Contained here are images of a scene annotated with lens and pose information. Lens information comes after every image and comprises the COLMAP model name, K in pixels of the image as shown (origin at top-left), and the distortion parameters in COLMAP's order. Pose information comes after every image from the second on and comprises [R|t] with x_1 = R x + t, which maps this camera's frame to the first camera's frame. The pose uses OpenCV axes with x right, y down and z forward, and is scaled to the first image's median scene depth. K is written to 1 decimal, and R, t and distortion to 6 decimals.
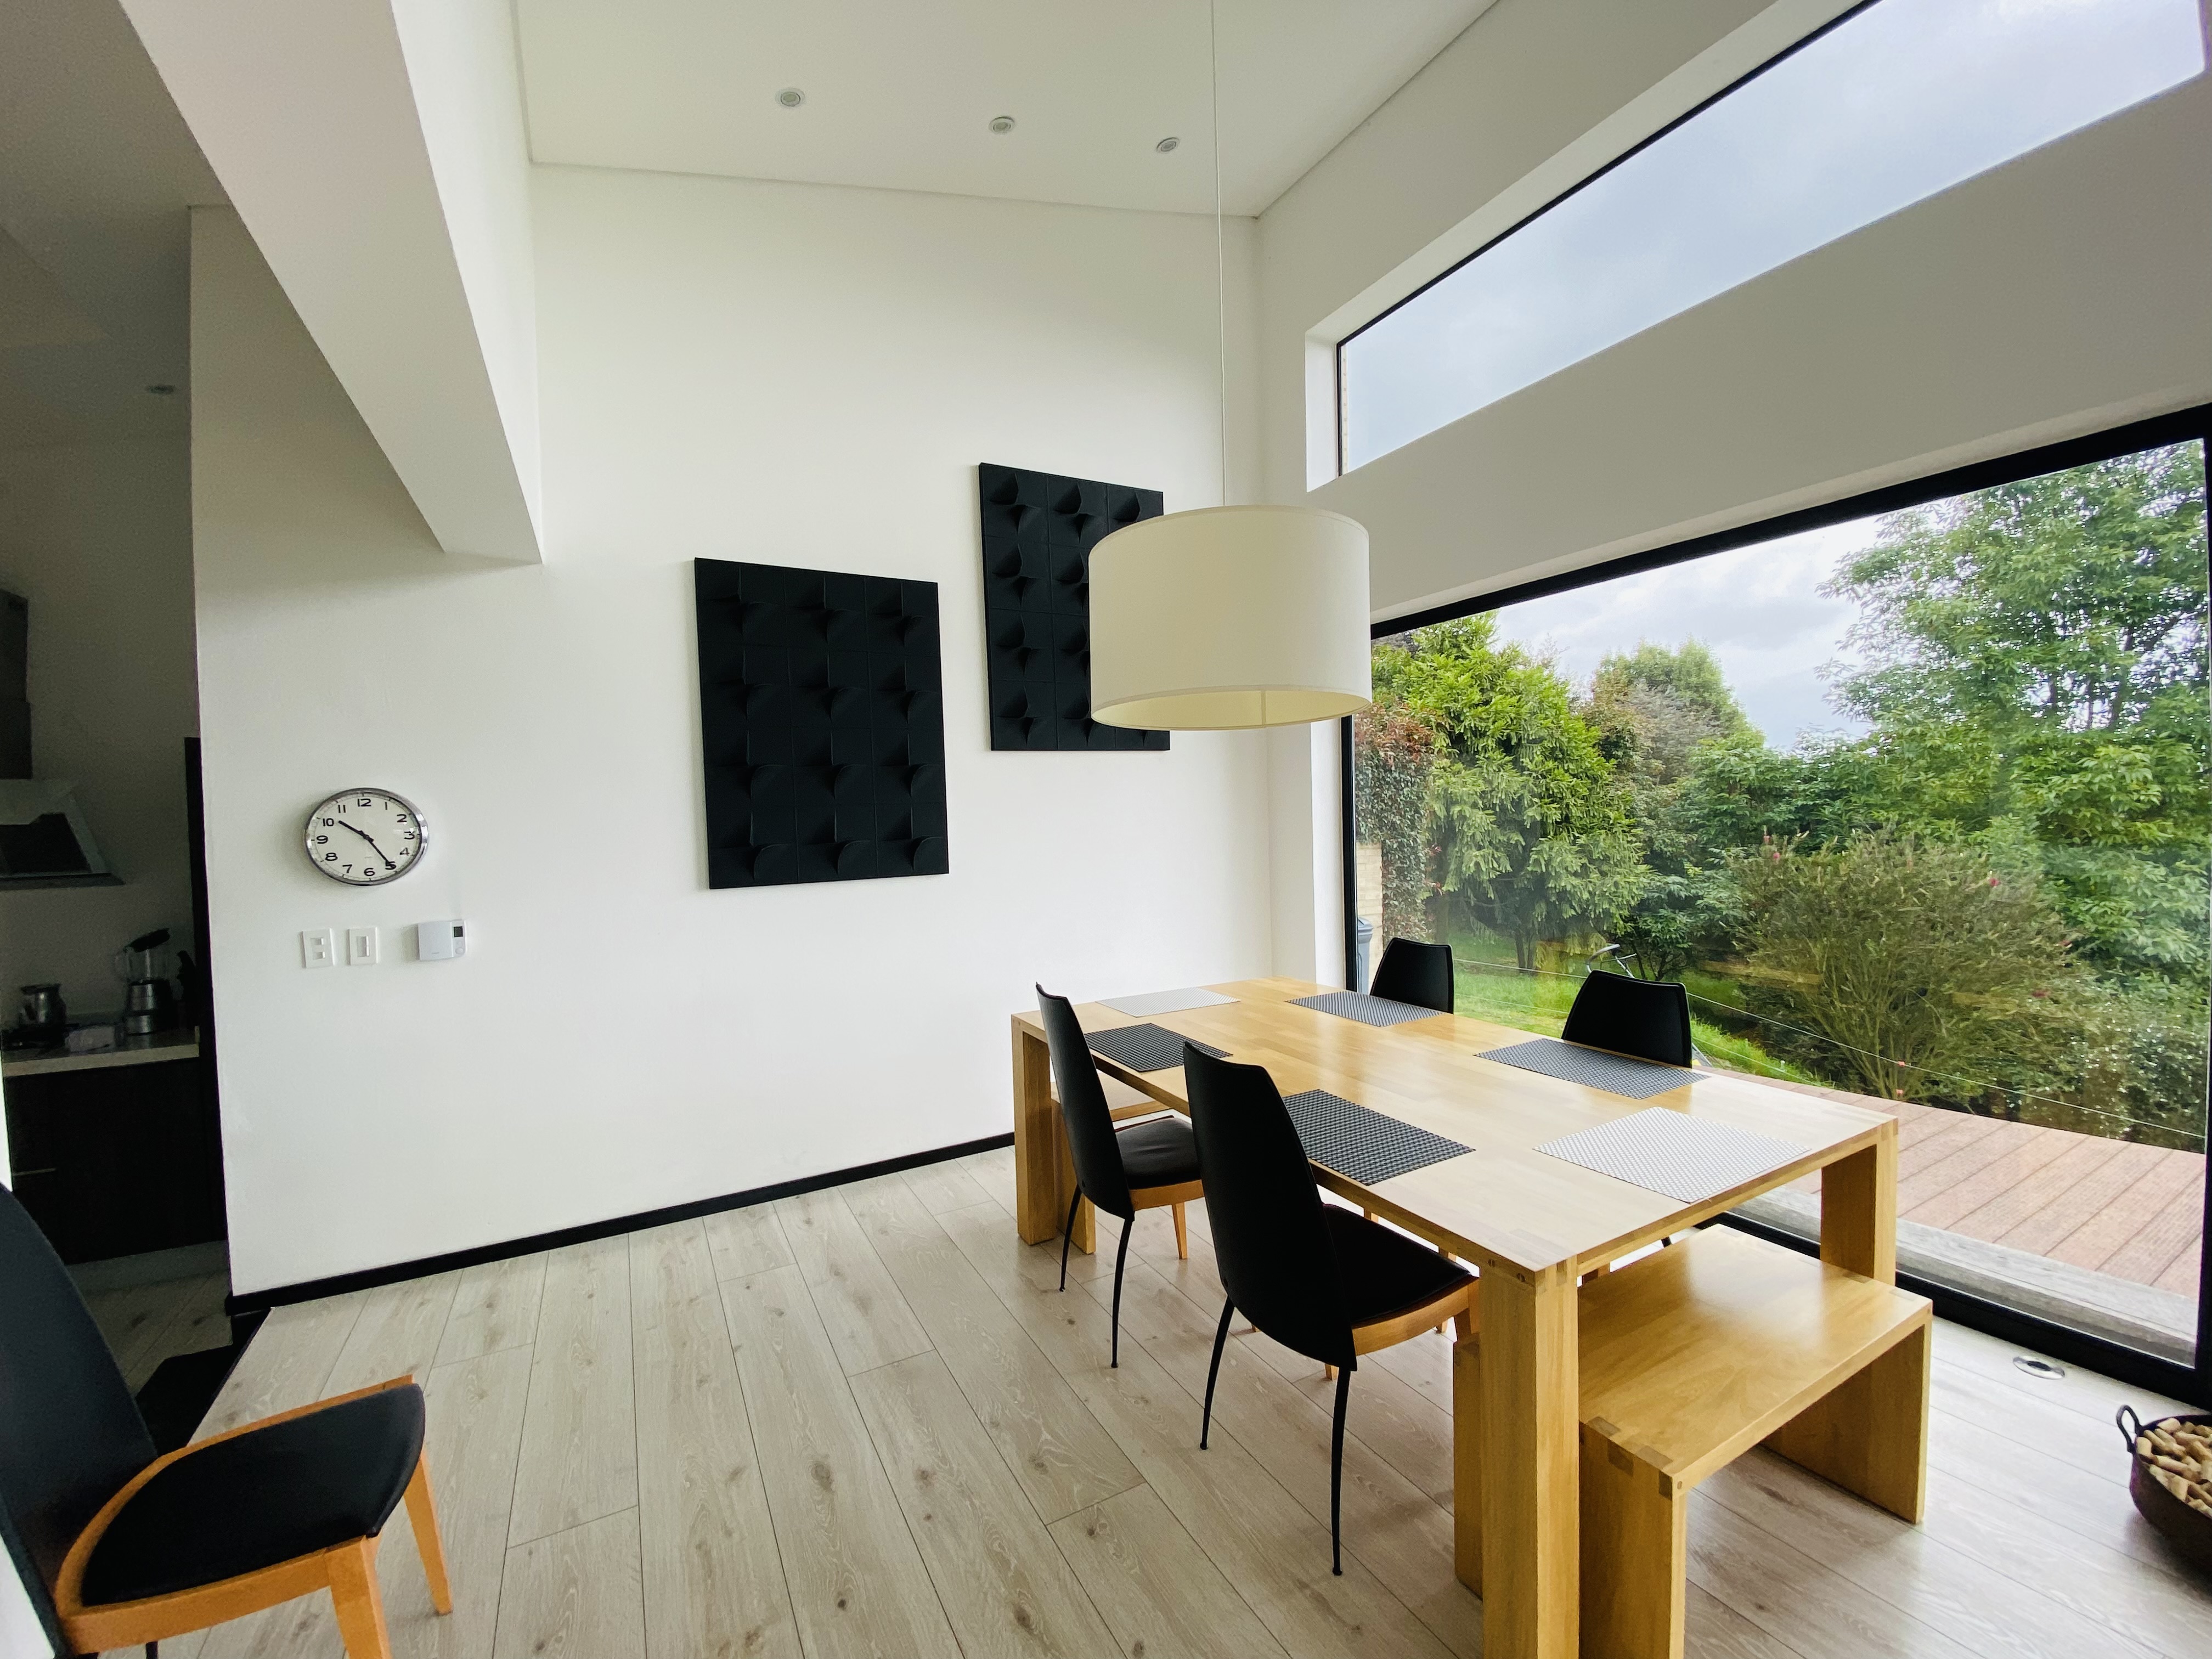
lens RADIAL K [[899.8, 0, 1094.1], [0, 899.8, 837.0], [0, 0, 1]] dist [0.000544, -0.012217]
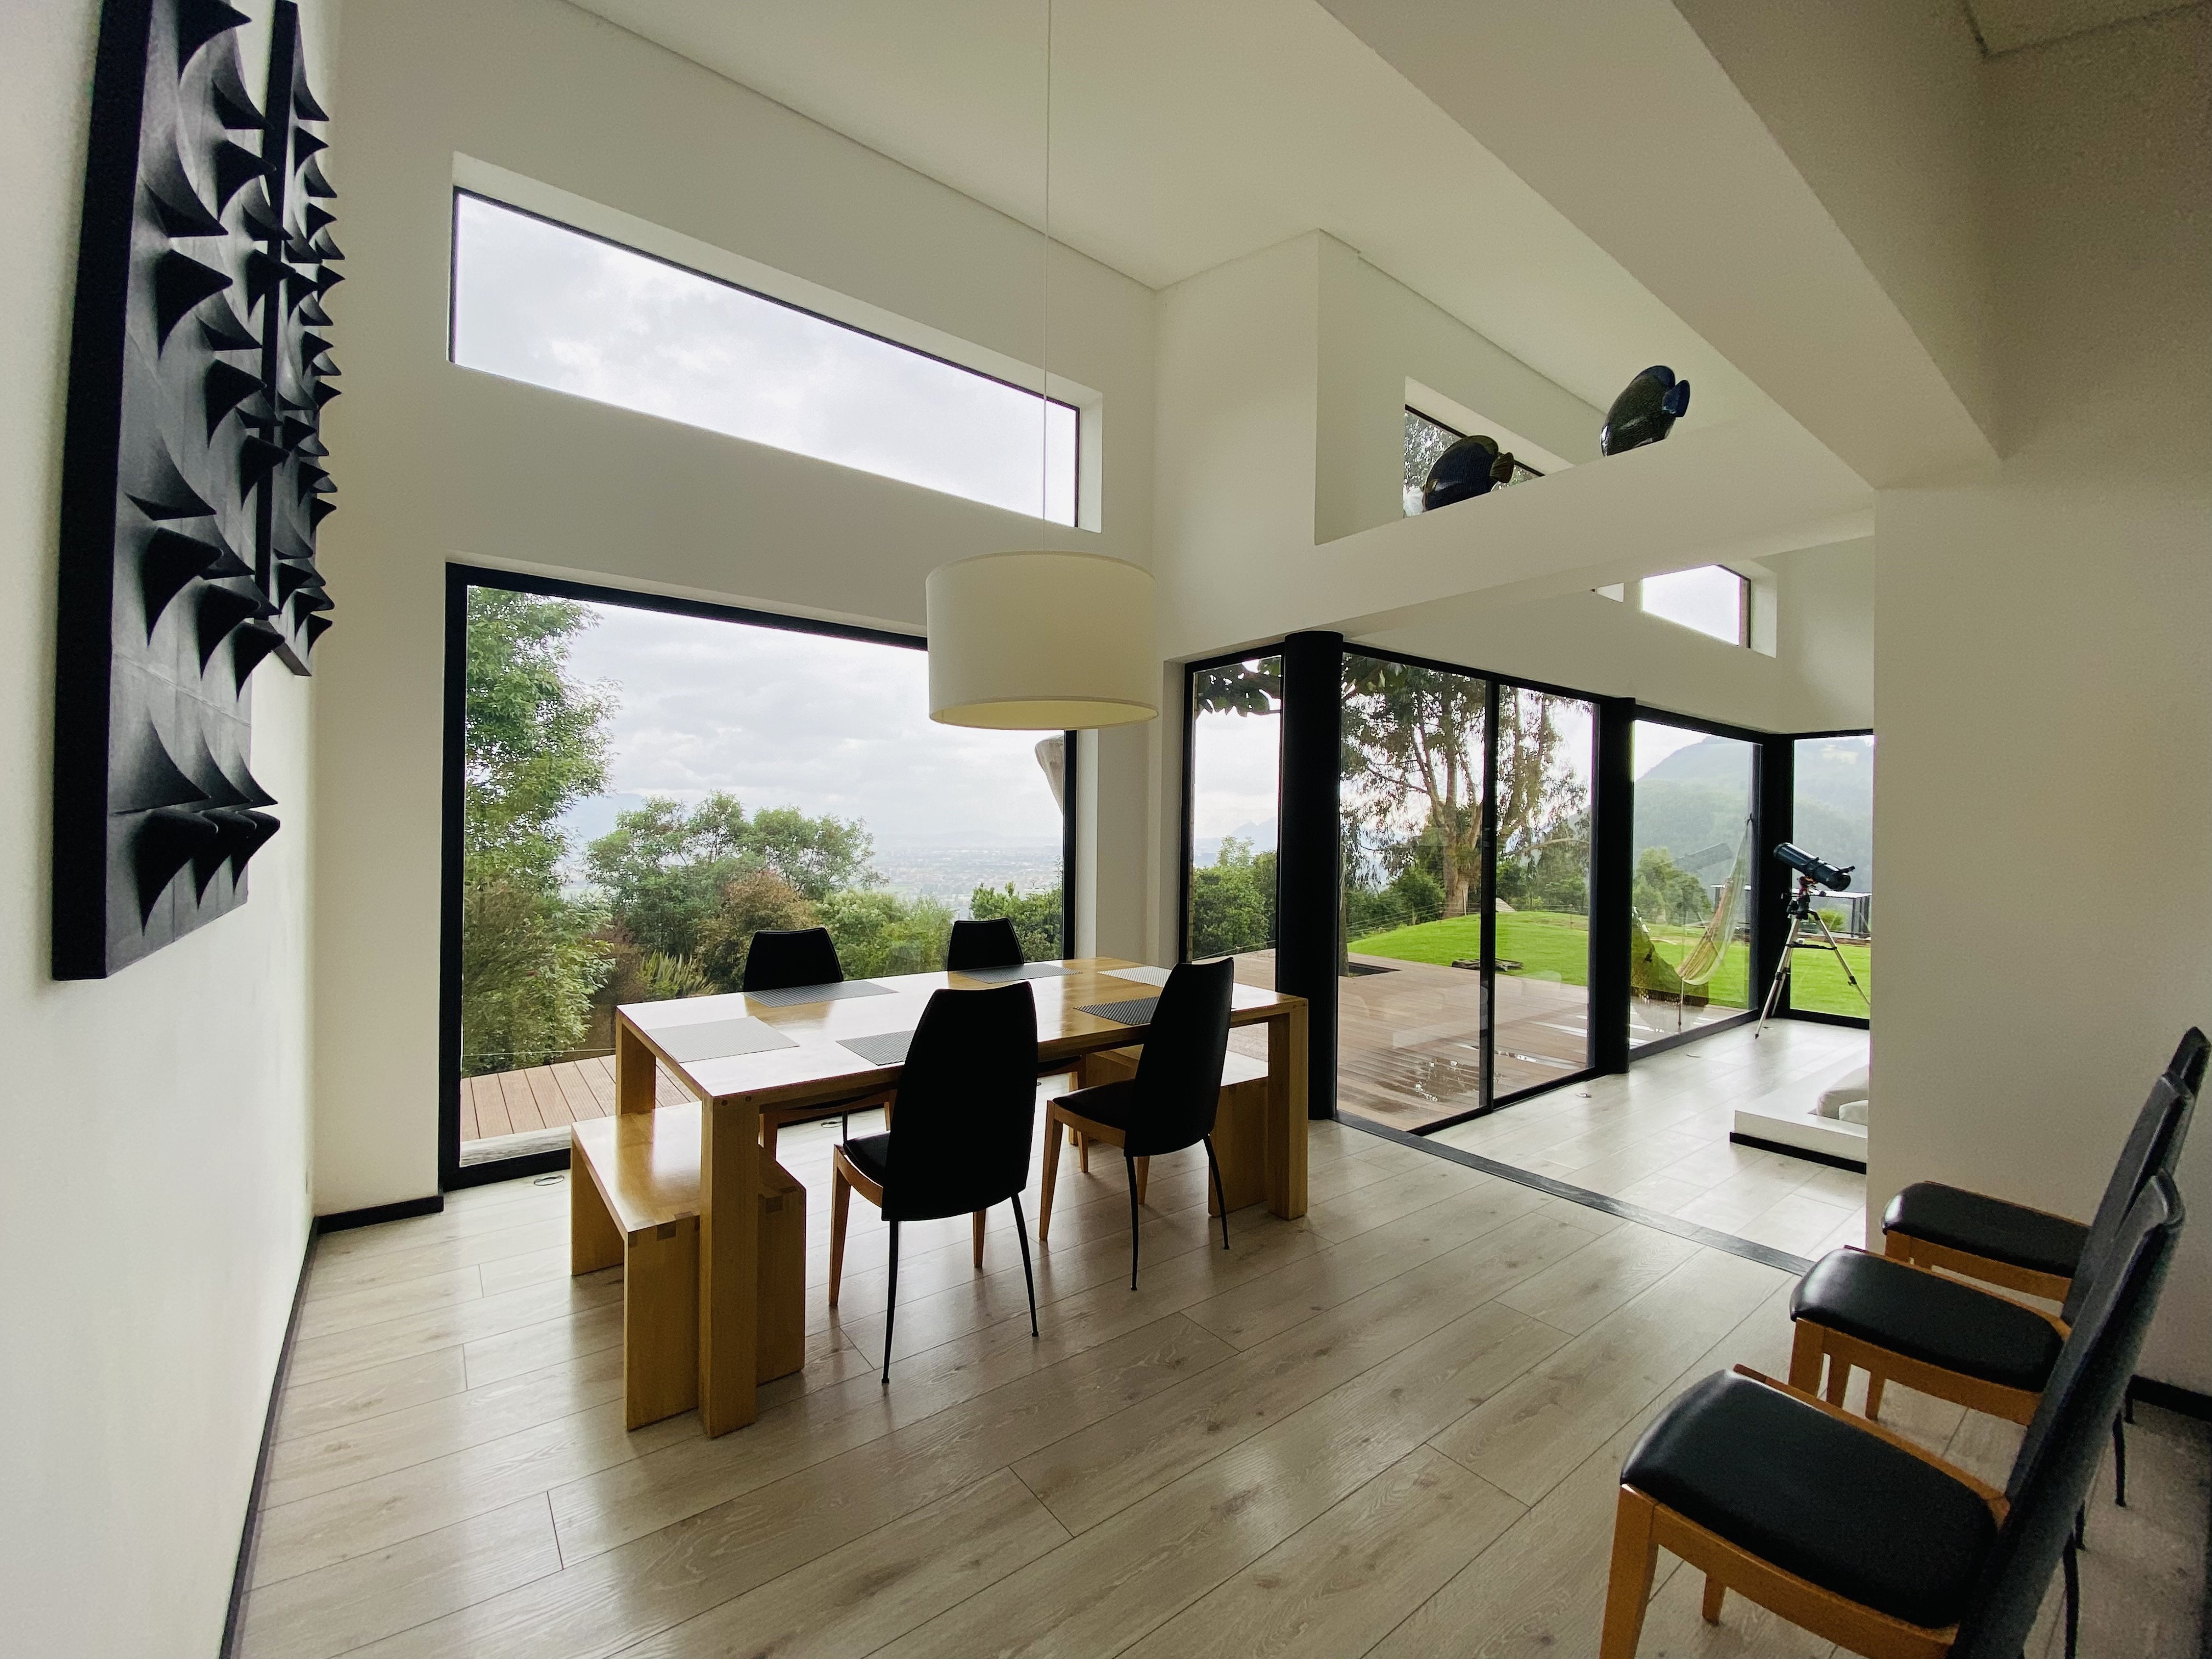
lens RADIAL K [[901.3, 0, 1098.0], [0, 901.3, 831.2], [0, 0, 1]] dist [0.035558, -0.031588]
pose [[-0.158511, 0.018527, 0.987183, -0.380714], [0.020833, 0.999664, -0.015416, 0.011153], [-0.987137, 0.018122, -0.158844, 0.401333]]
